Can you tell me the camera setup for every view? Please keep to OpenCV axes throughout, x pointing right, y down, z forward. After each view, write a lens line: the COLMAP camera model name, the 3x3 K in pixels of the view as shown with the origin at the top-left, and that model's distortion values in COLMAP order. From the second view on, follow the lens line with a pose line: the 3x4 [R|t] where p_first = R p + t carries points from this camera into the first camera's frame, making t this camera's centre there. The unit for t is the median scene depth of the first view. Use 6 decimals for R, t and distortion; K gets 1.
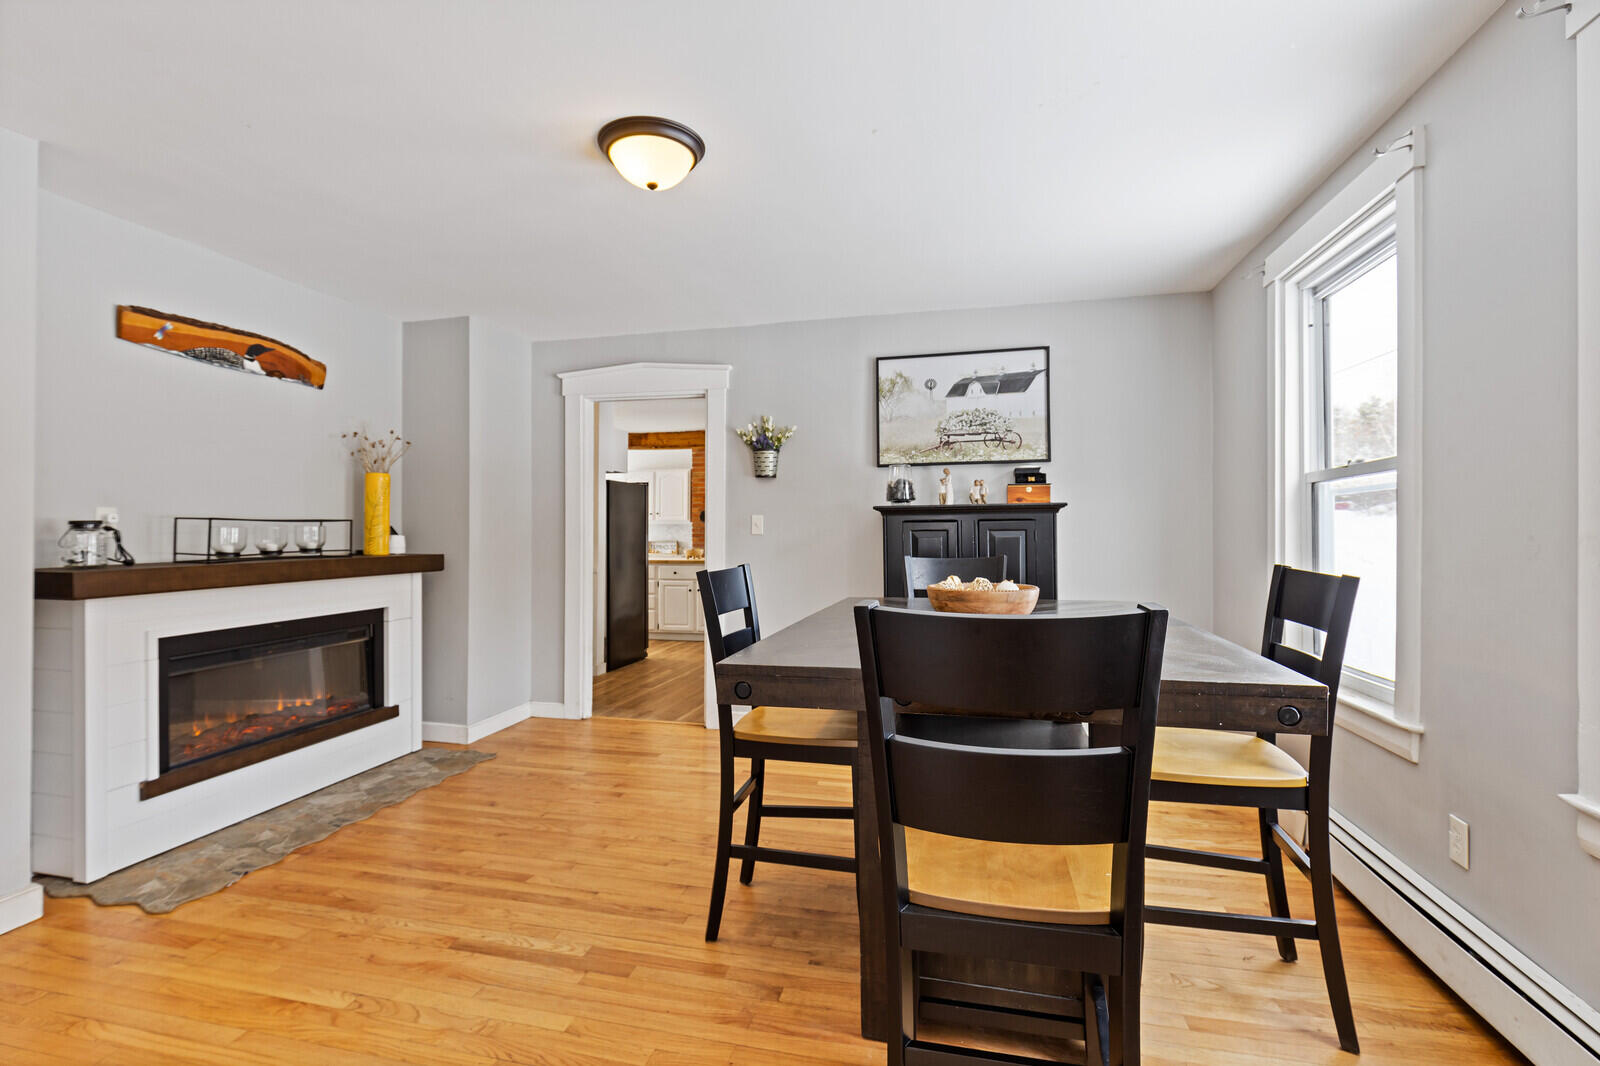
lens RADIAL K [[727.7, 0, 786.9], [0, 727.7, 534.4], [0, 0, 1]] dist [-0.002005, -0.001196]
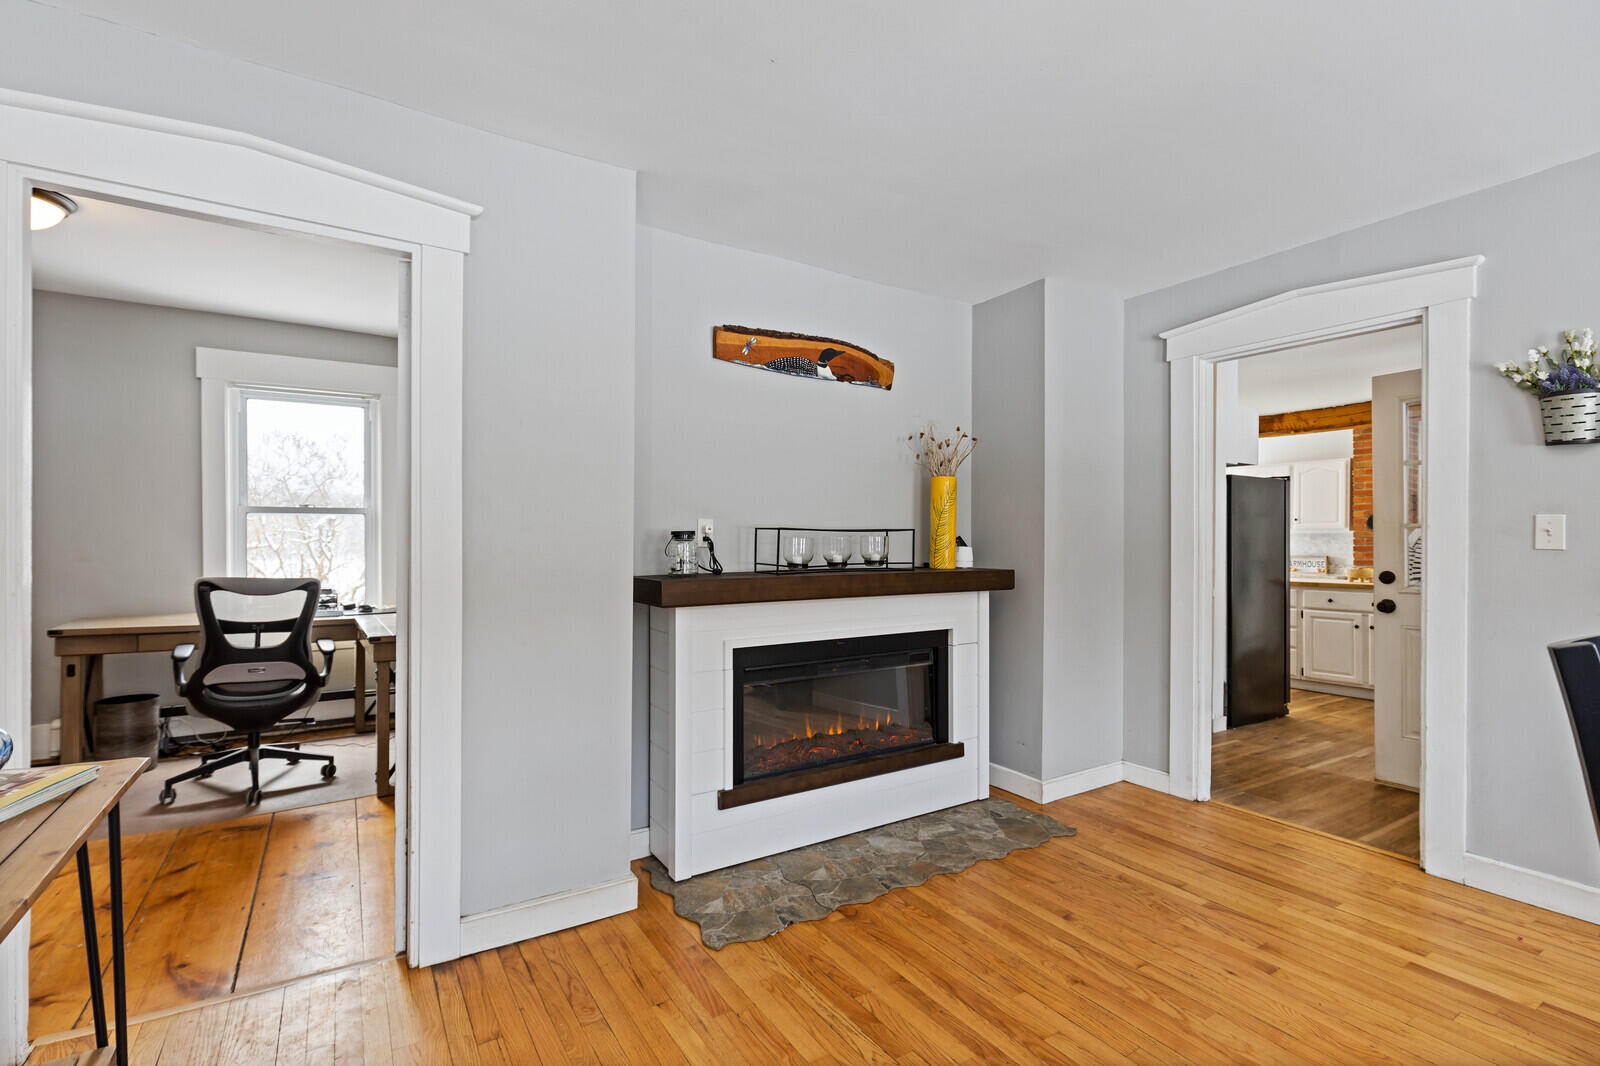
lens RADIAL K [[727.7, 0, 786.9], [0, 727.7, 534.4], [0, 0, 1]] dist [-0.002005, -0.001196]
pose [[0.716080, -0.004755, -0.698002, -0.084723], [-0.005813, 0.999901, -0.012776, -0.001182], [0.697994, 0.013206, 0.715982, 0.245796]]
